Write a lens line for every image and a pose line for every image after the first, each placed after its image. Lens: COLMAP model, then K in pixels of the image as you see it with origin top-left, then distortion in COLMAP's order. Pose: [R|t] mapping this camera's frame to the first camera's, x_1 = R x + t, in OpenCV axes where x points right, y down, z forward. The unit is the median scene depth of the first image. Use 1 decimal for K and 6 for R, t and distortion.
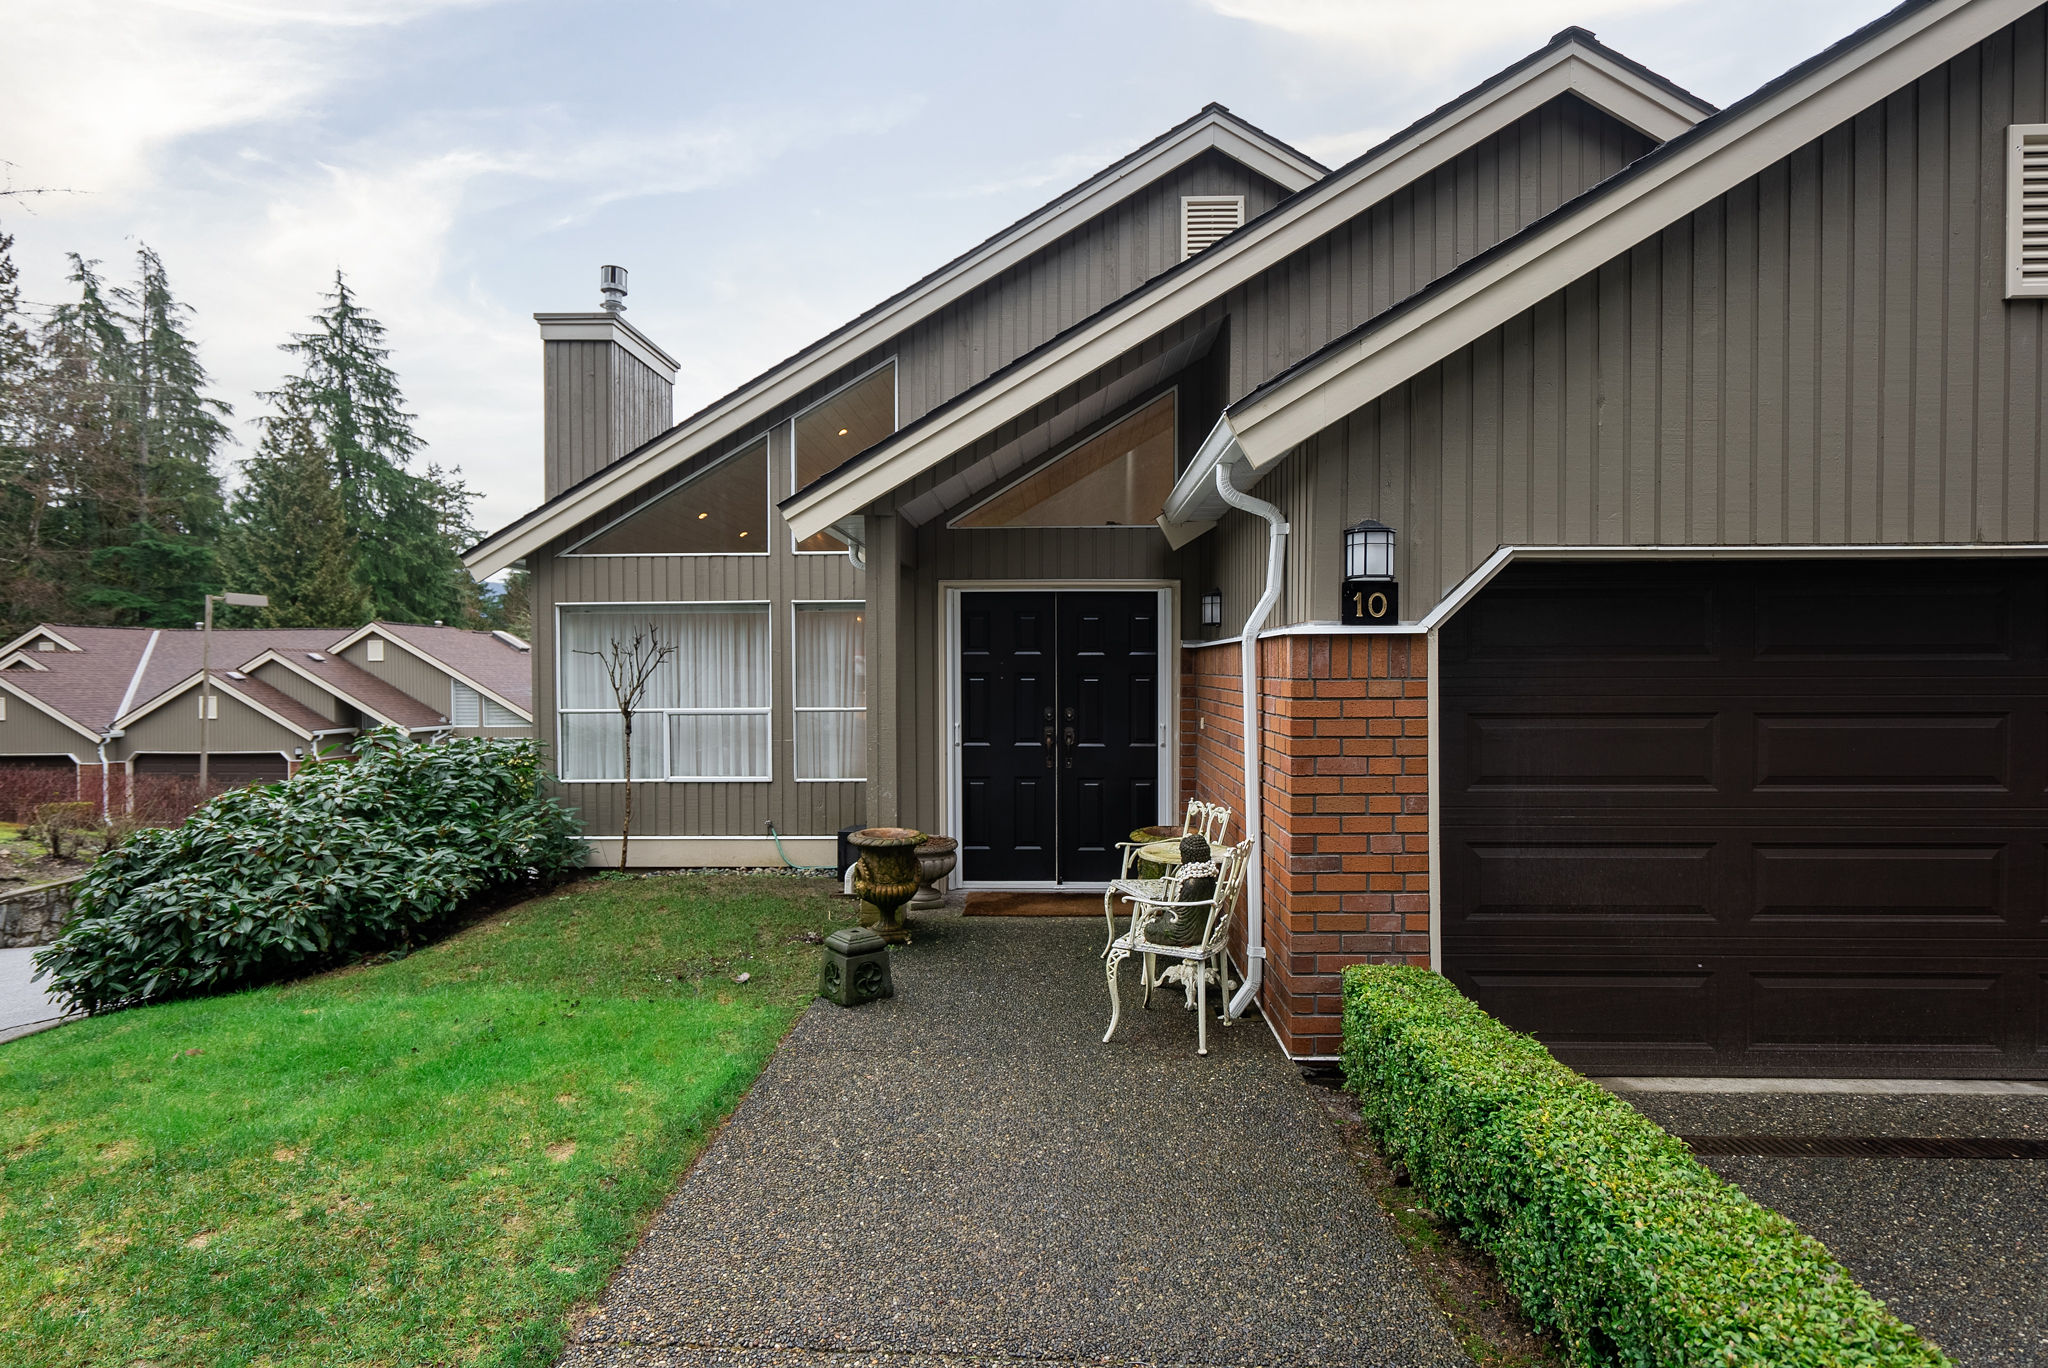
lens RADIAL K [[1022.9, 0, 1022.0], [0, 1022.9, 684.8], [0, 0, 1]] dist [-0.005285, 0.000660]
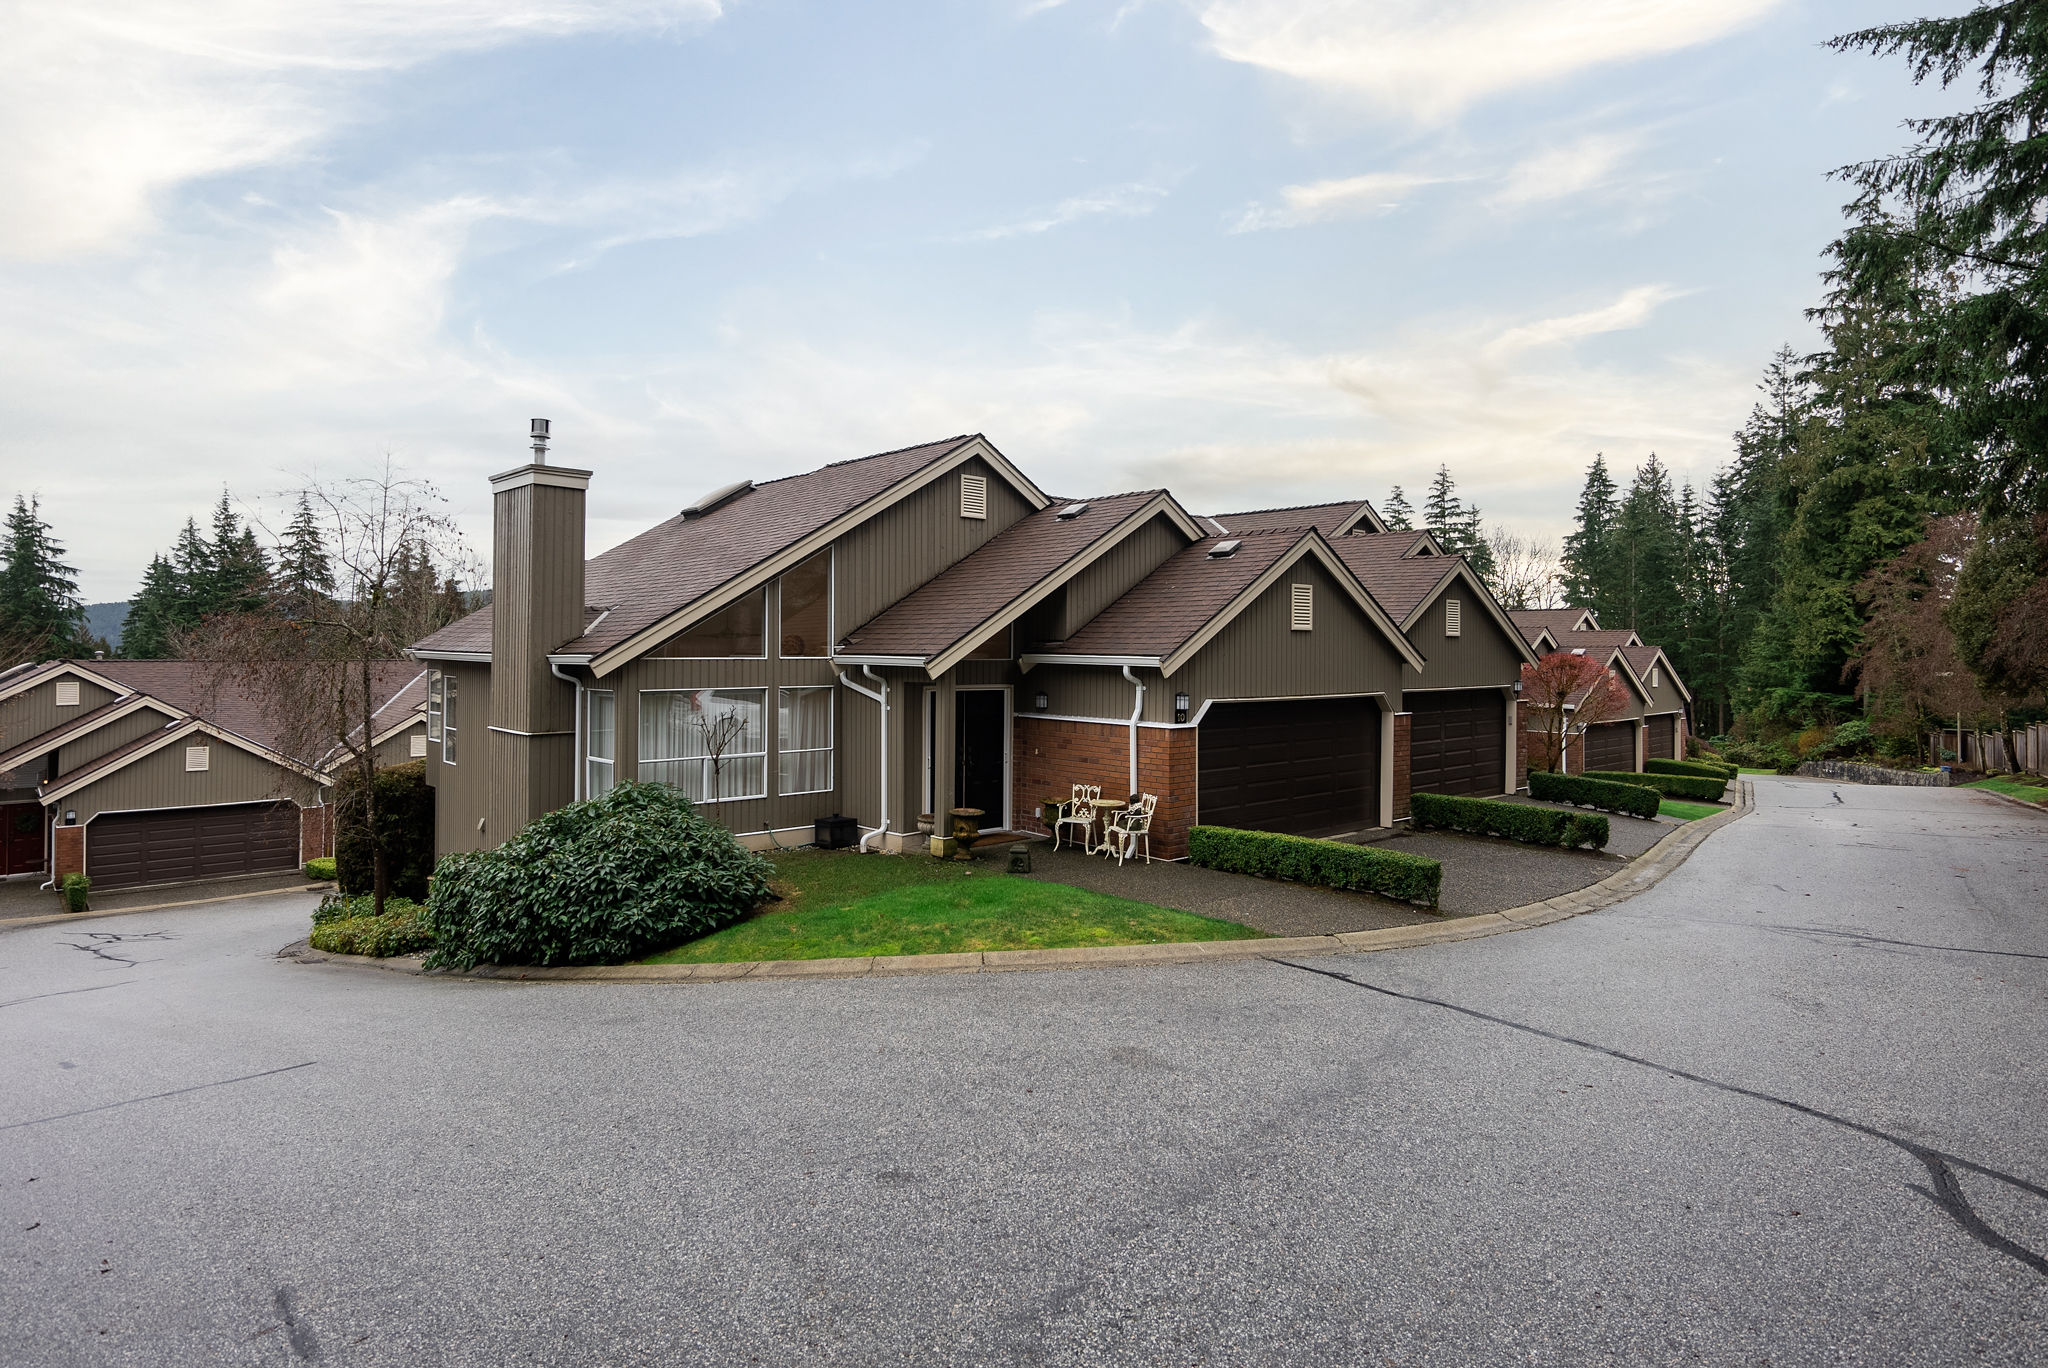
lens RADIAL K [[1087.4, 0, 1029.6], [0, 1087.4, 671.8], [0, 0, 1]] dist [-0.003612, -0.001630]
pose [[0.714785, -0.004147, 0.699332, -1.192669], [0.000852, 0.999987, 0.005058, -0.118044], [-0.699344, -0.003019, 0.714779, -0.558544]]
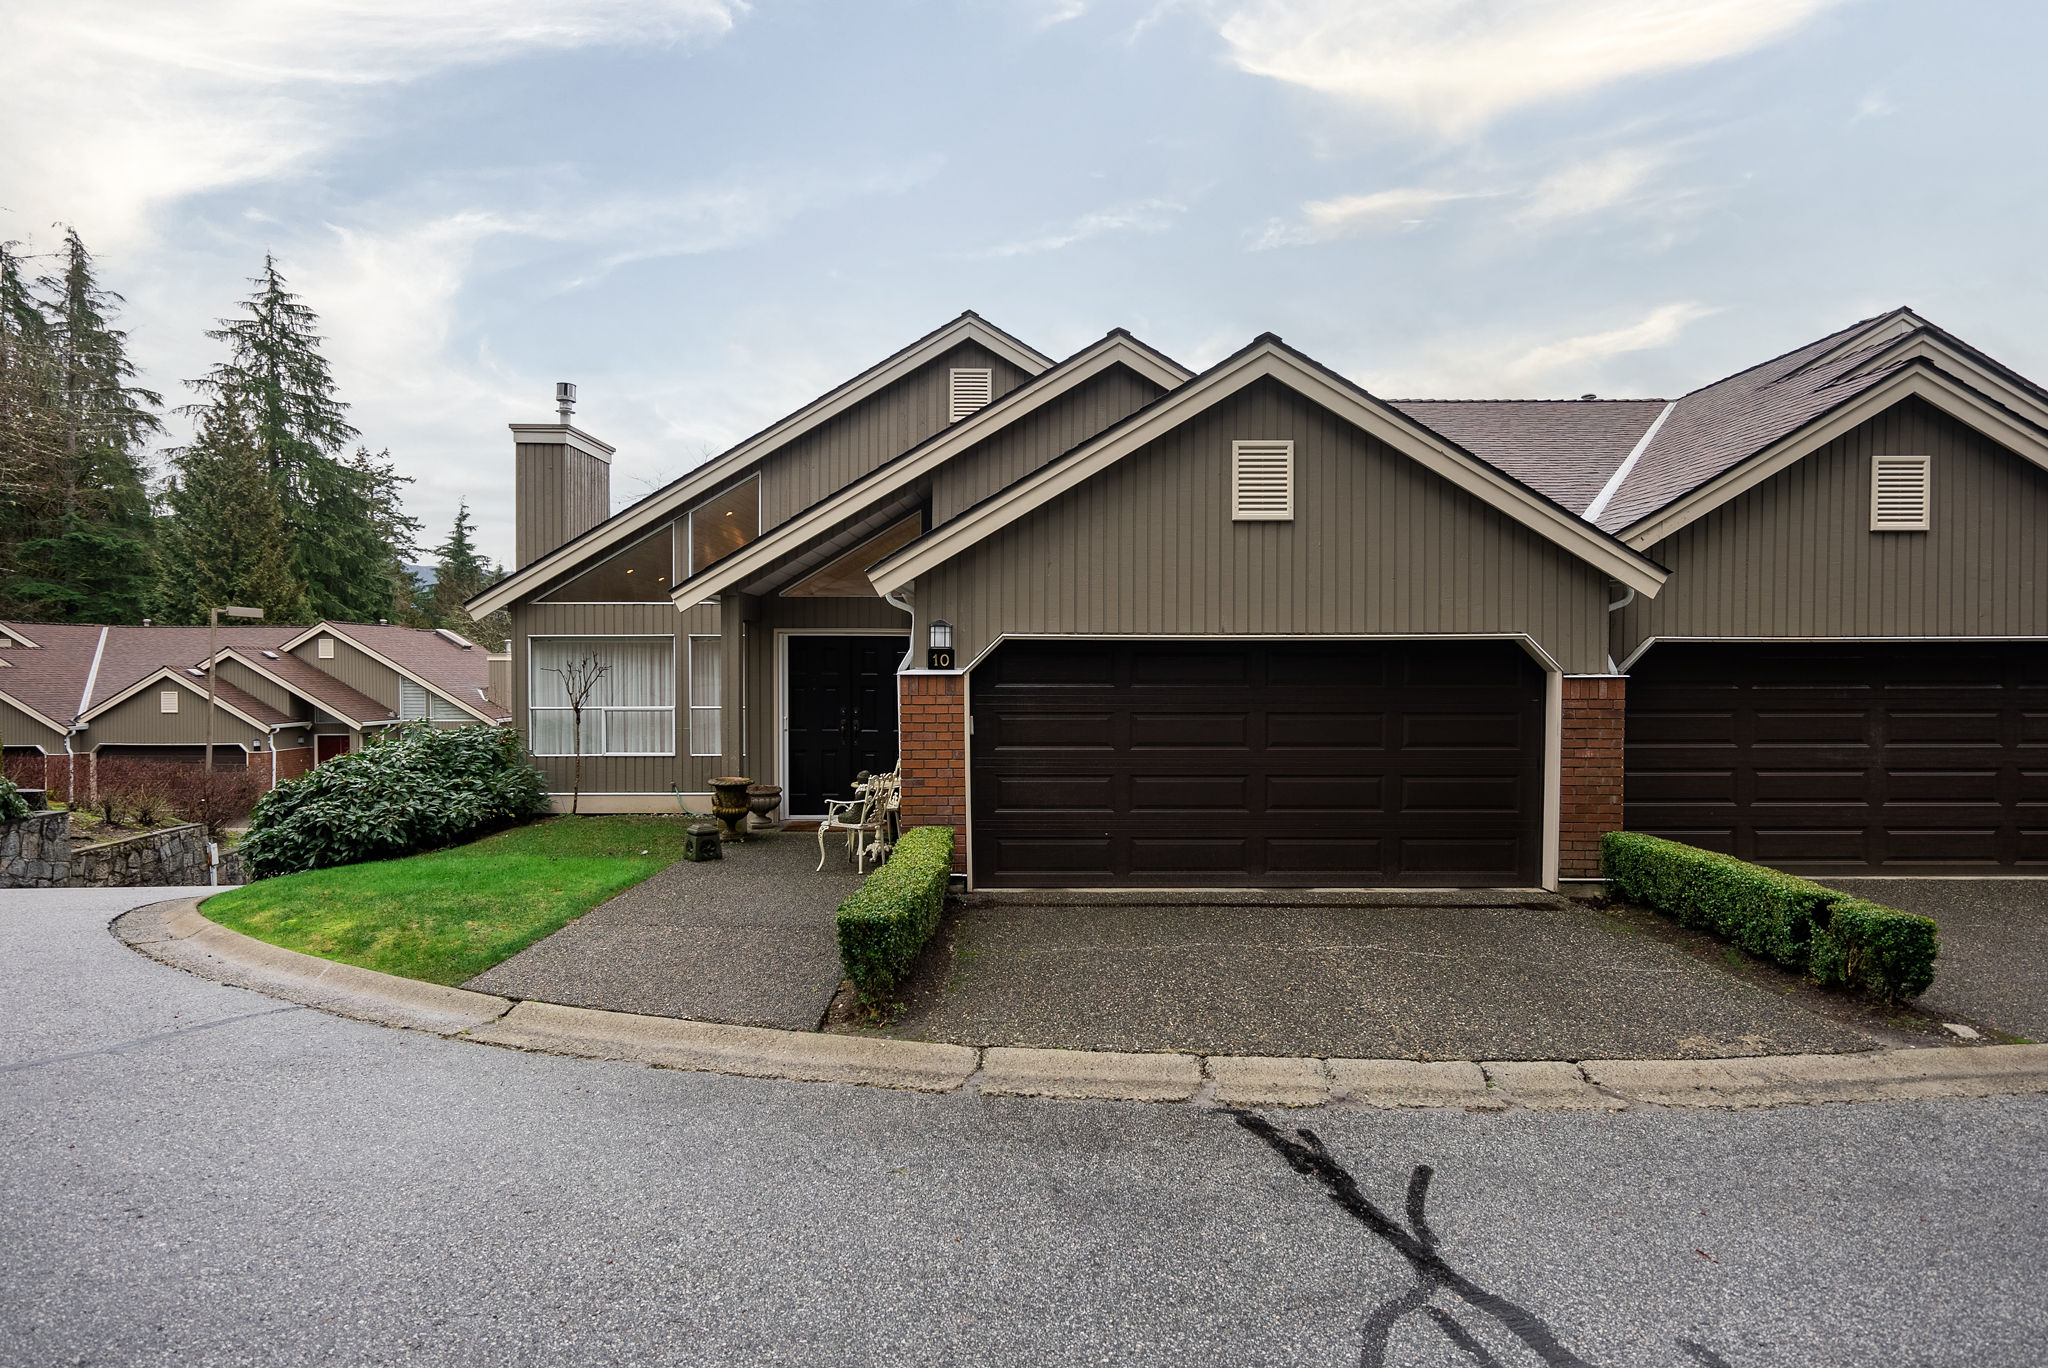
lens RADIAL K [[1087.4, 0, 1027.7], [0, 1087.4, 682.5], [0, 0, 1]] dist [-0.003612, -0.001630]
pose [[0.999372, 0.004247, 0.035174, 0.216525], [-0.004343, 0.999987, 0.002645, -0.019258], [-0.035163, -0.002796, 0.999378, -0.612256]]
